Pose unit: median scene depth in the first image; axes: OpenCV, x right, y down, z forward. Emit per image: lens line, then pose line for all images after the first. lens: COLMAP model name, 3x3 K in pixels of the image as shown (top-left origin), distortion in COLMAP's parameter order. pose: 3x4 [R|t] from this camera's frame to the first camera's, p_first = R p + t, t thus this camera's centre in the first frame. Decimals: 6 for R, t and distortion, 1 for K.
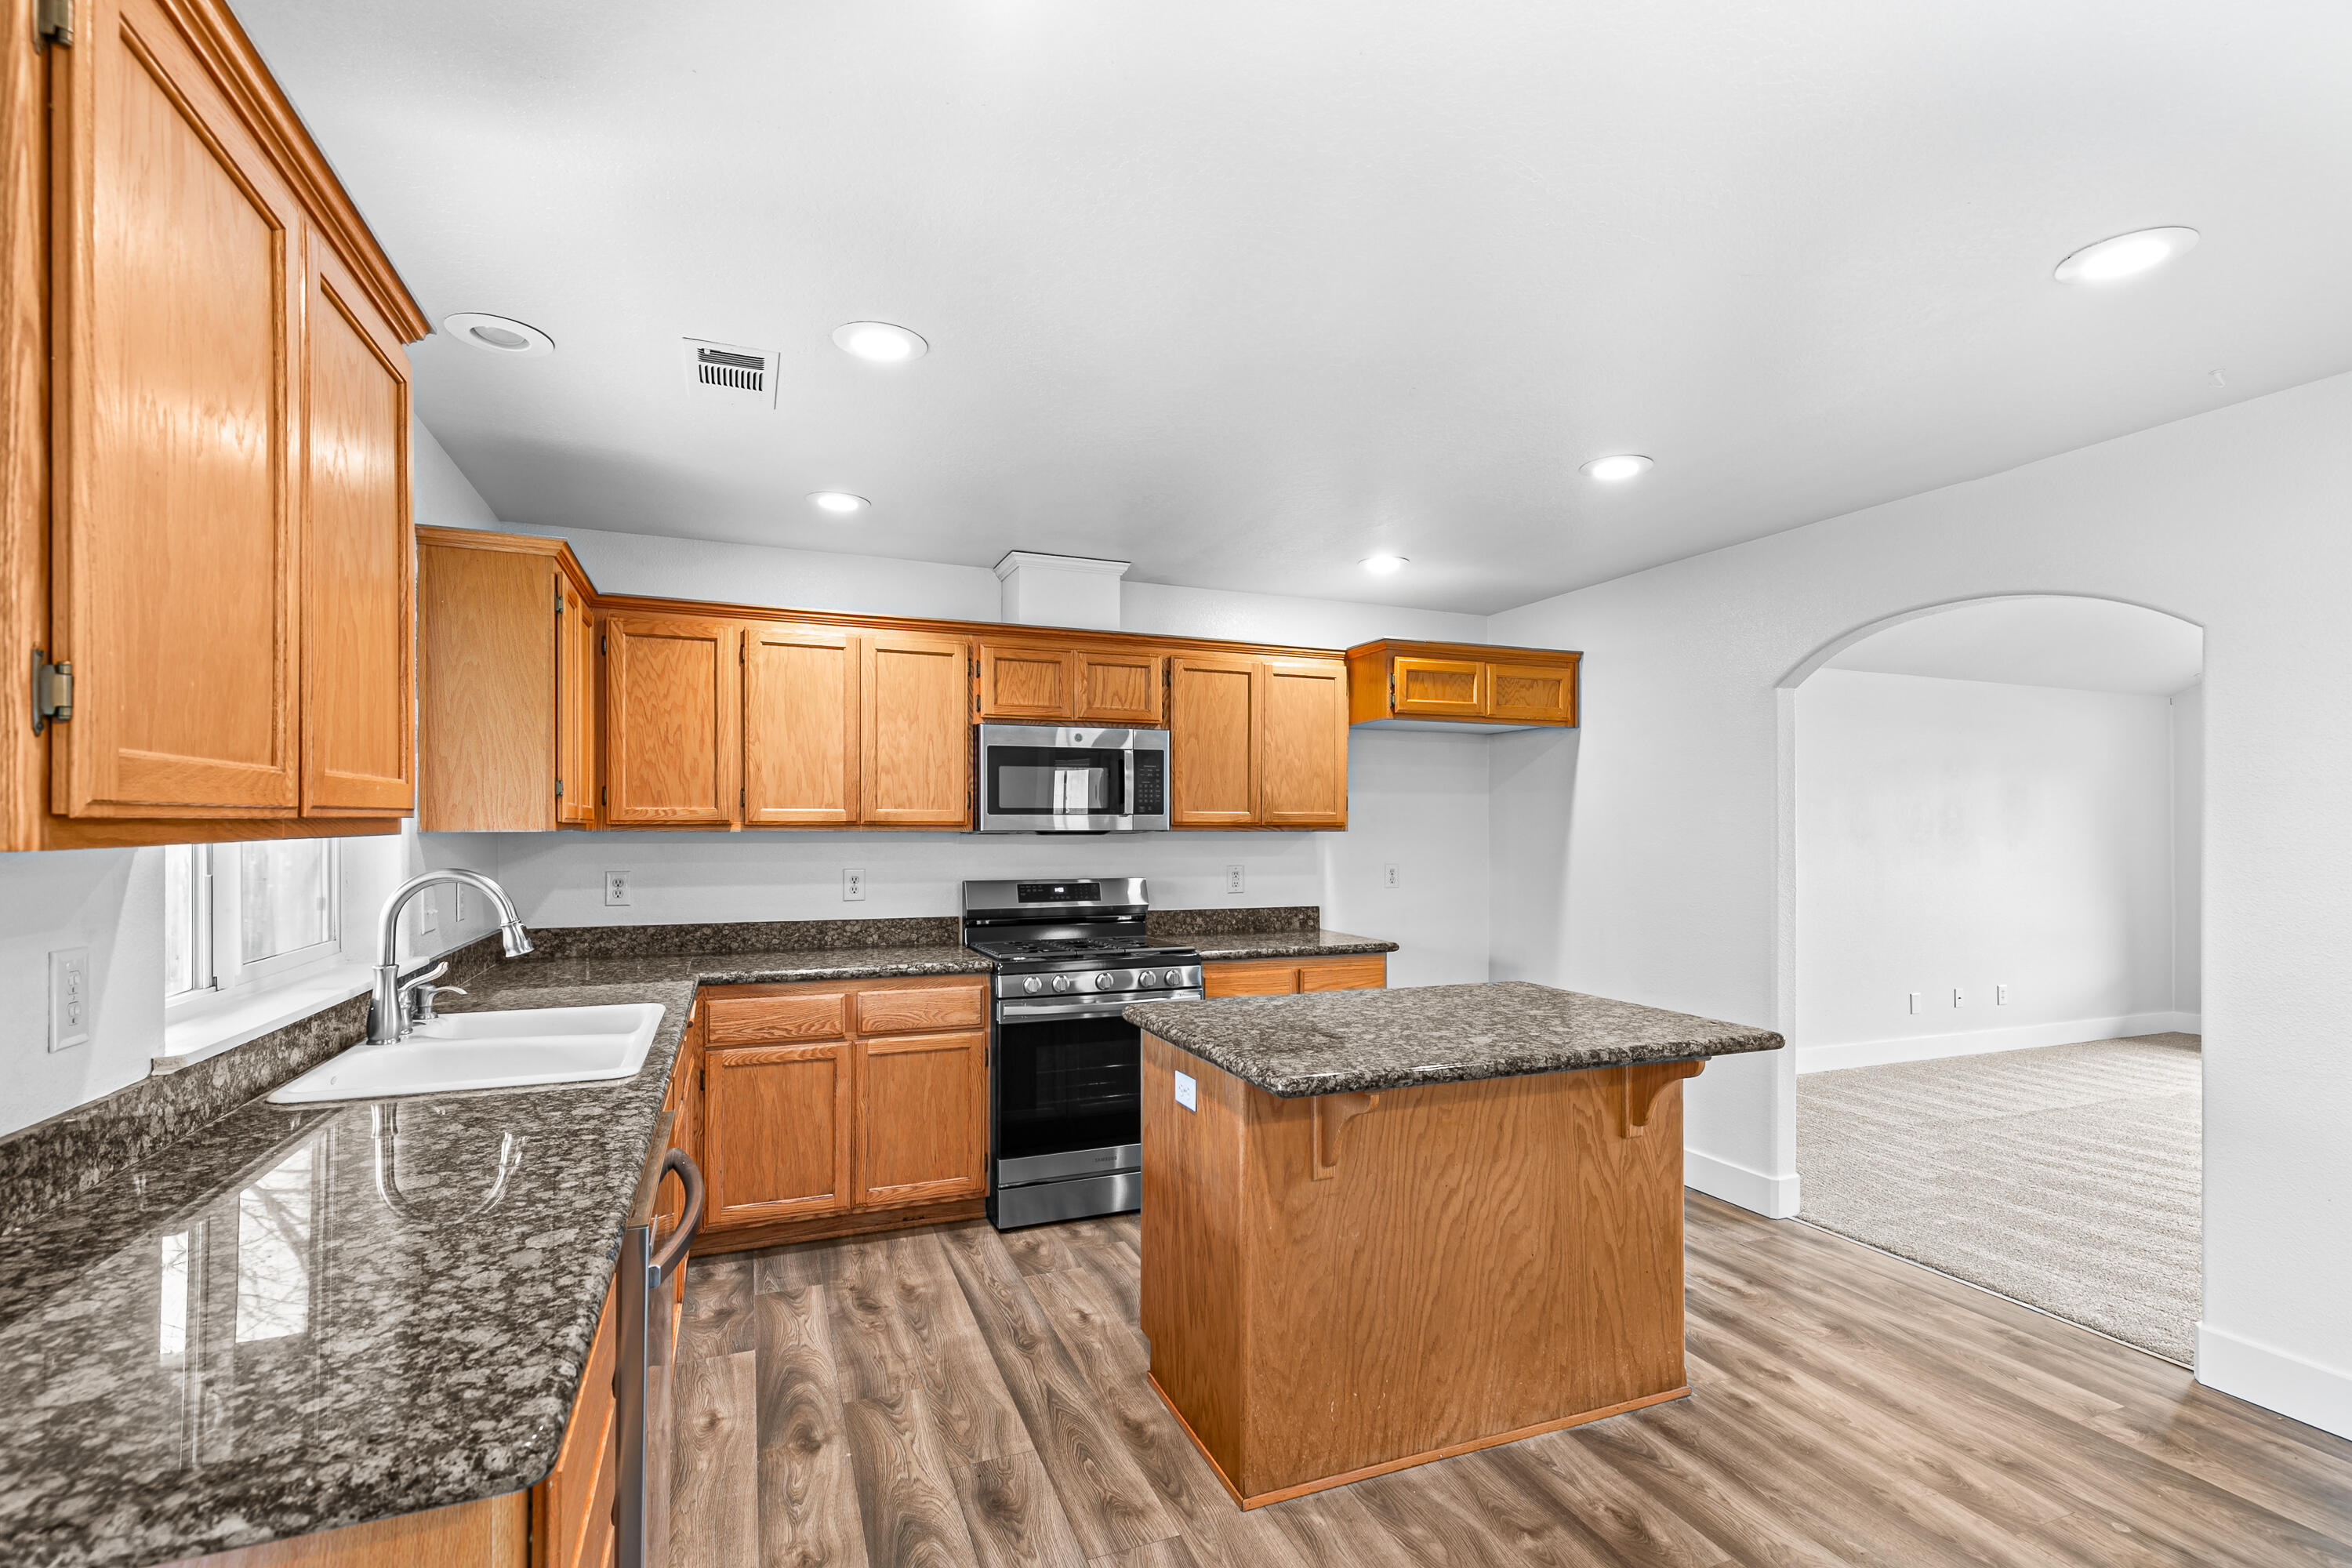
lens RADIAL K [[1073.8, 0, 1187.6], [0, 1073.8, 818.6], [0, 0, 1]] dist [0.007401, 0.000023]
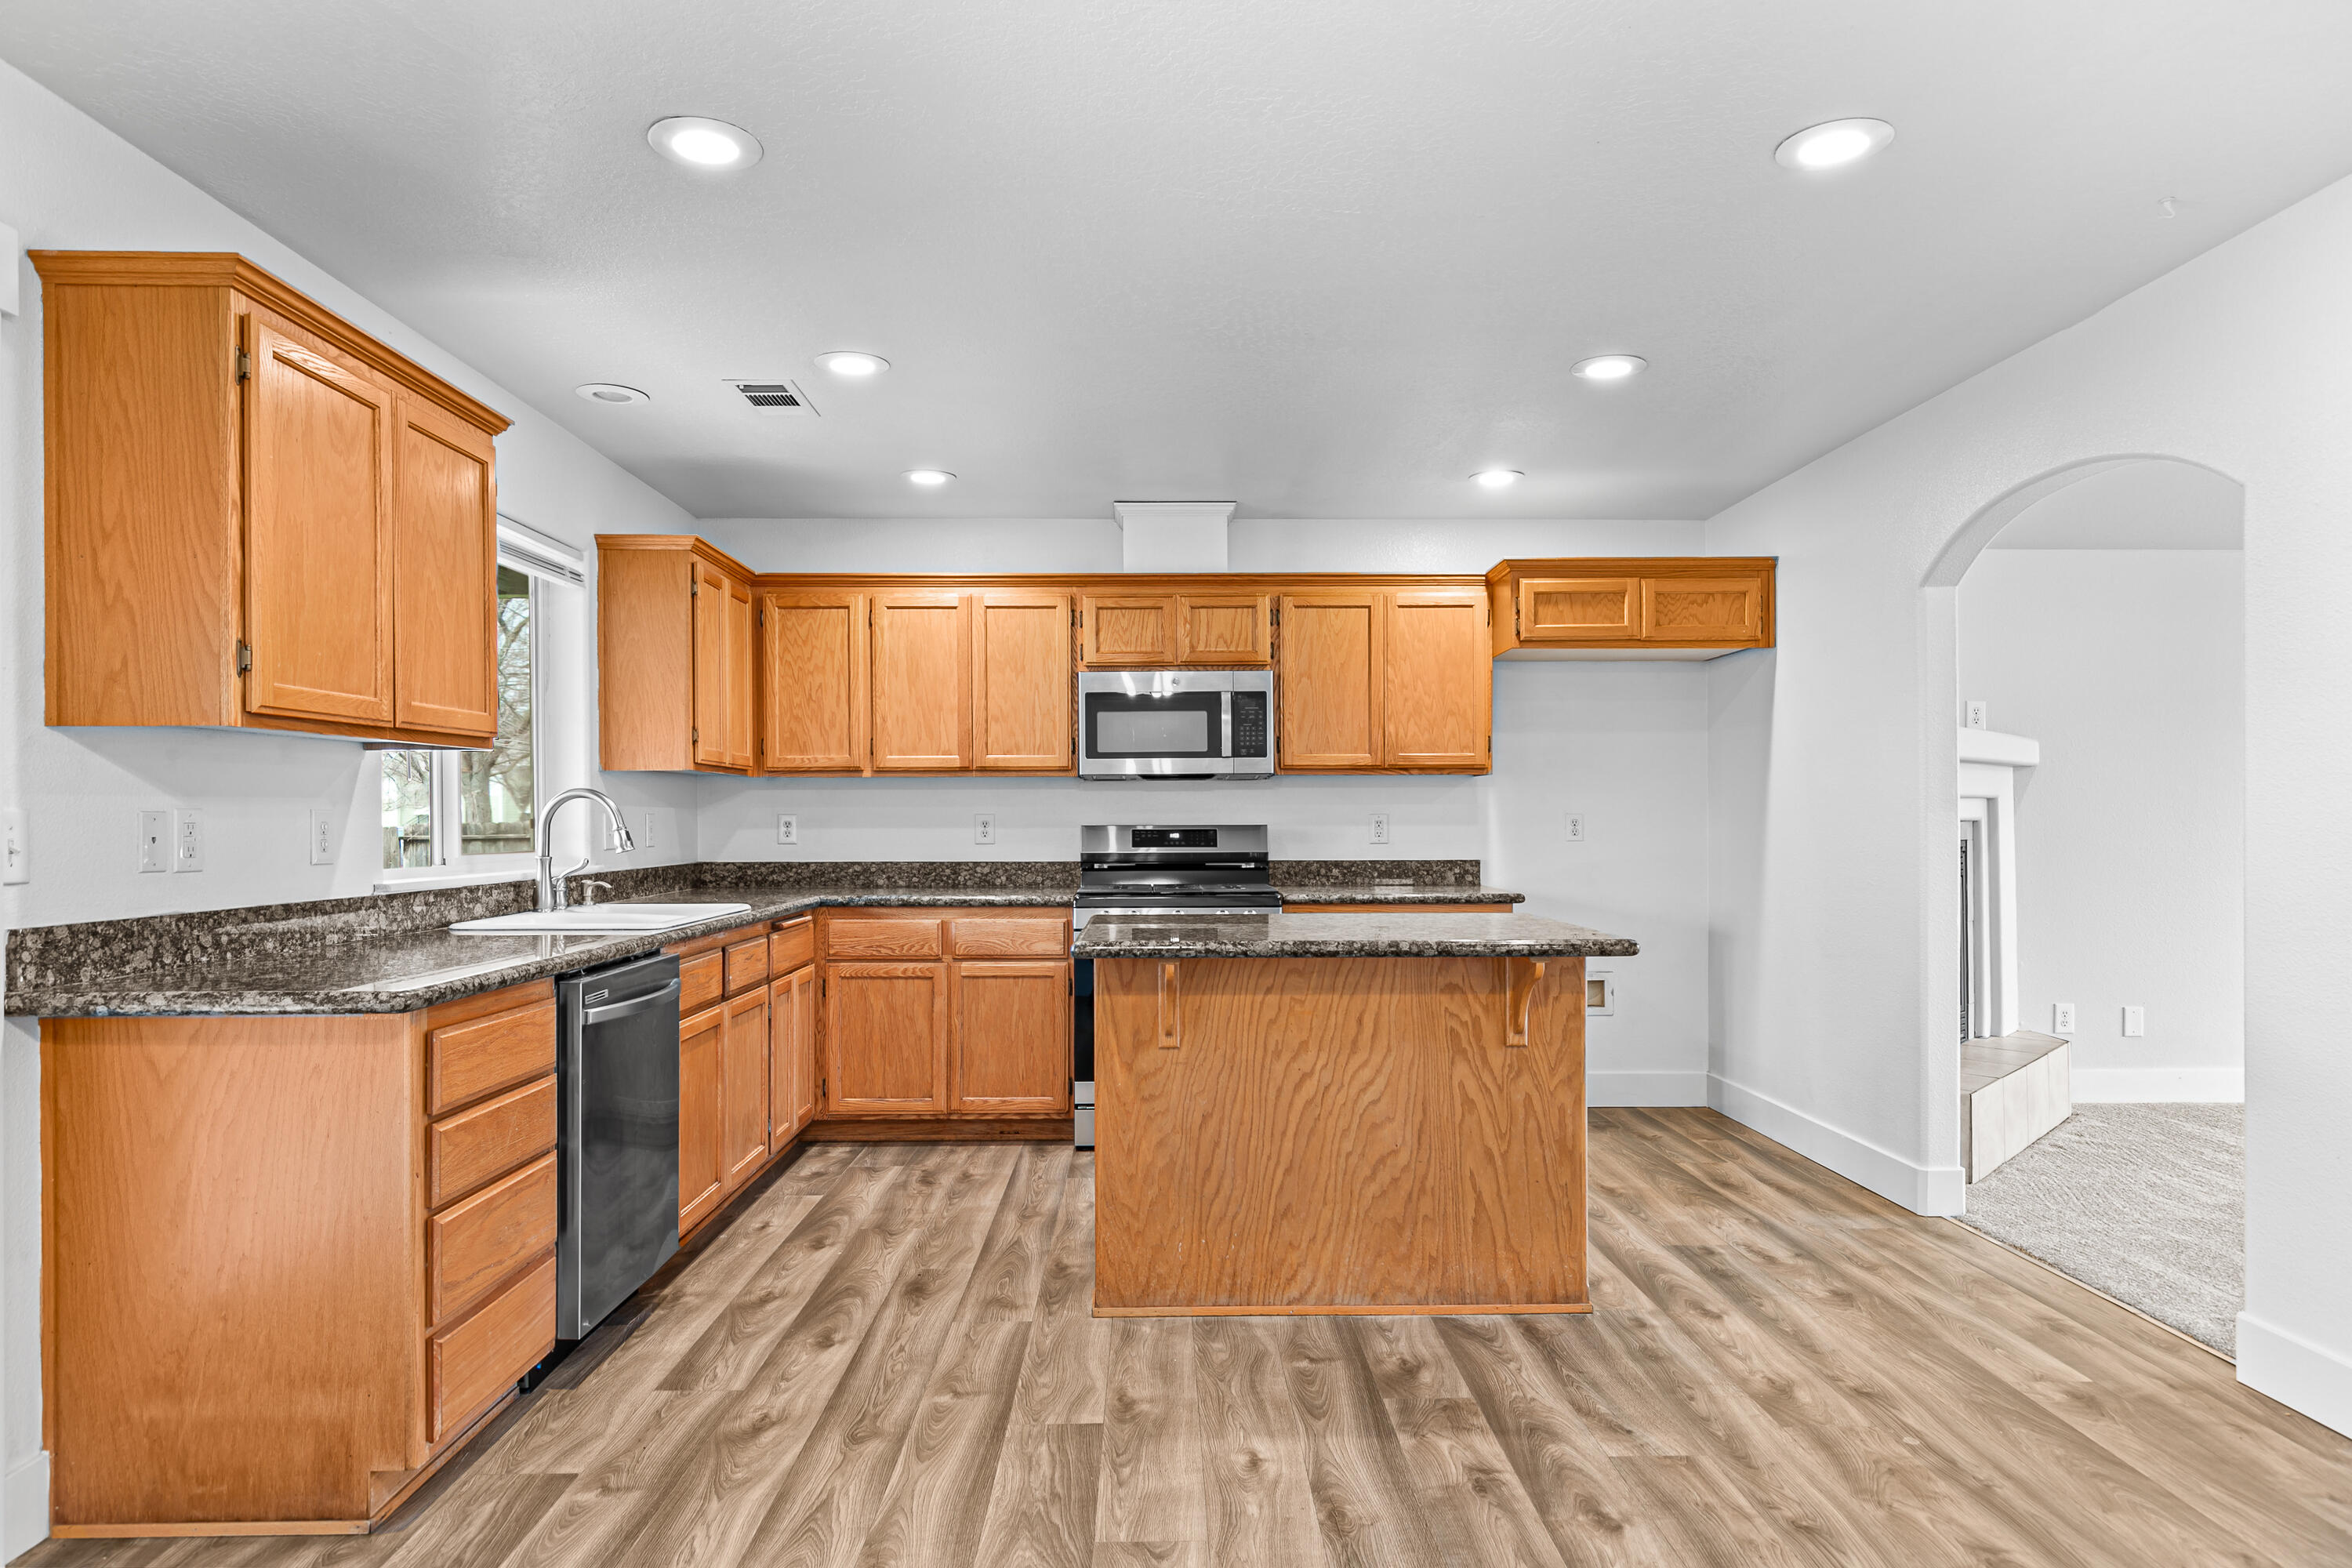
lens RADIAL K [[1369.8, 0, 1176.7], [0, 1369.8, 810.5], [0, 0, 1]] dist [0.002000, 0.000351]
pose [[0.931879, -0.007617, -0.362688, 0.420211], [0.008866, 0.999959, 0.001780, 0.049839], [0.362660, -0.004874, 0.931909, -0.227357]]
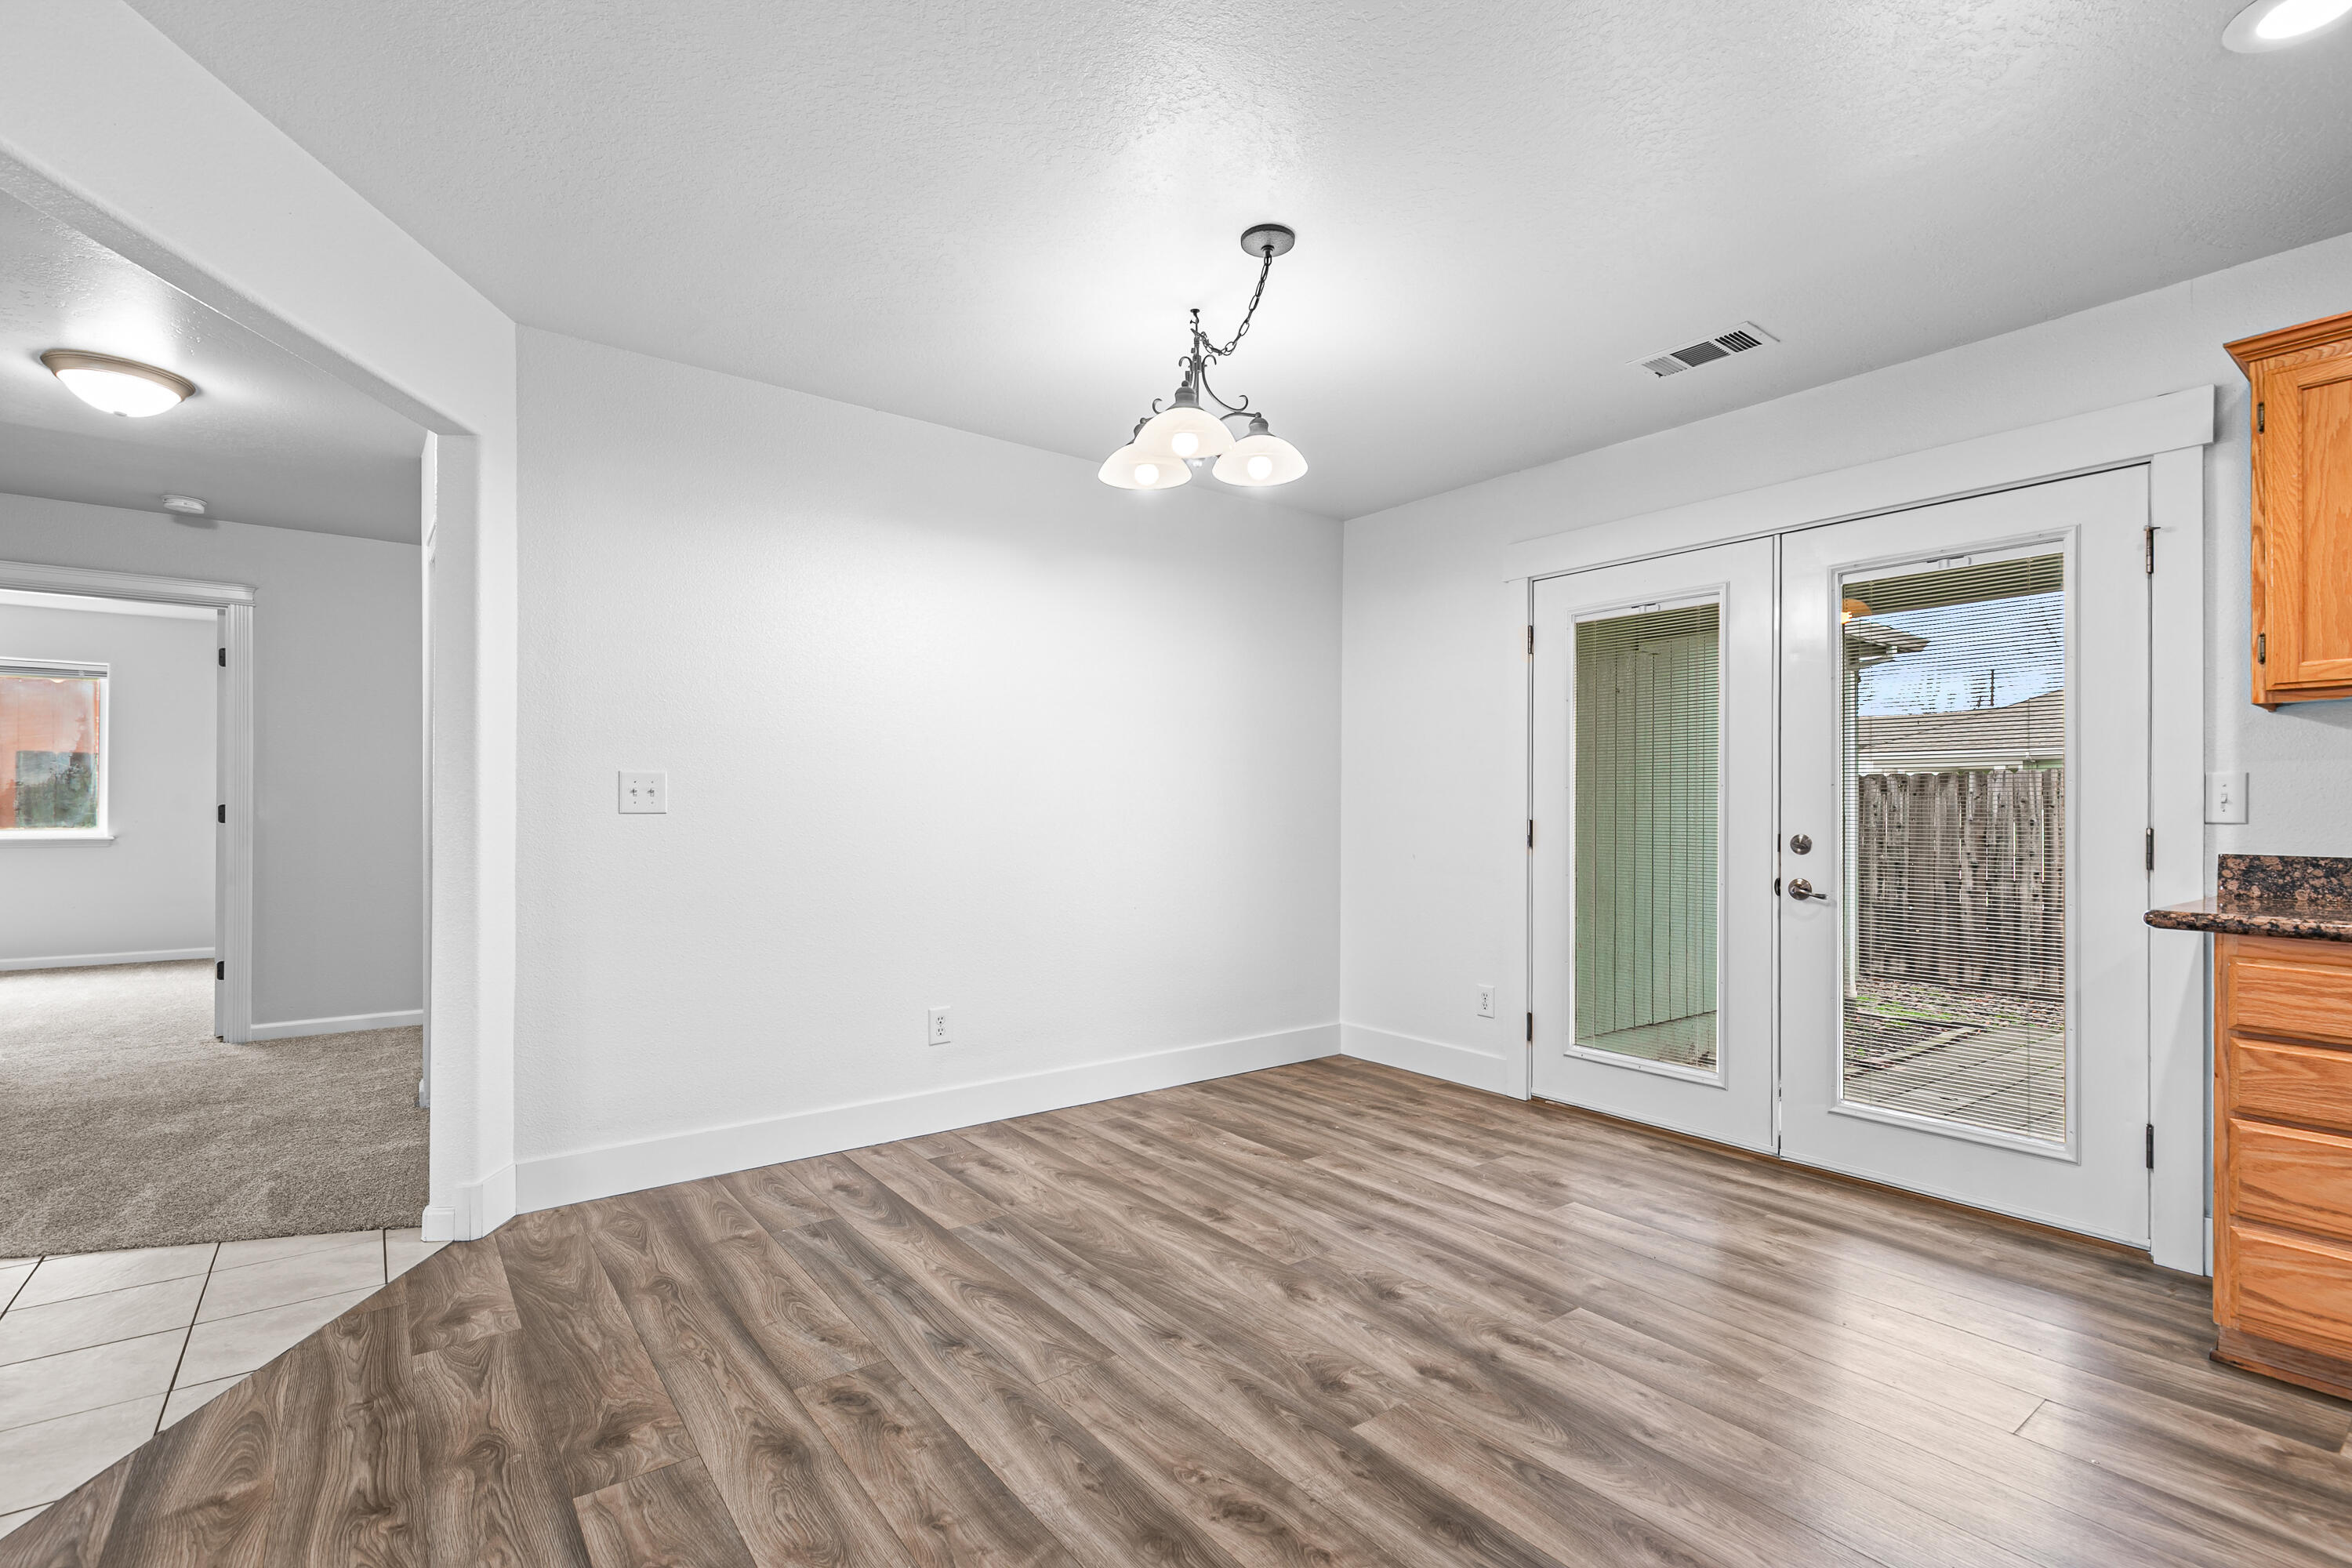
lens RADIAL K [[1073.8, 0, 1187.6], [0, 1073.8, 818.6], [0, 0, 1]] dist [0.007401, 0.000023]
pose [[-0.964378, -0.001678, -0.264523, 0.562146], [-0.001257, 0.999998, -0.001760, 0.078703], [0.264525, -0.001365, -0.964378, 0.680686]]
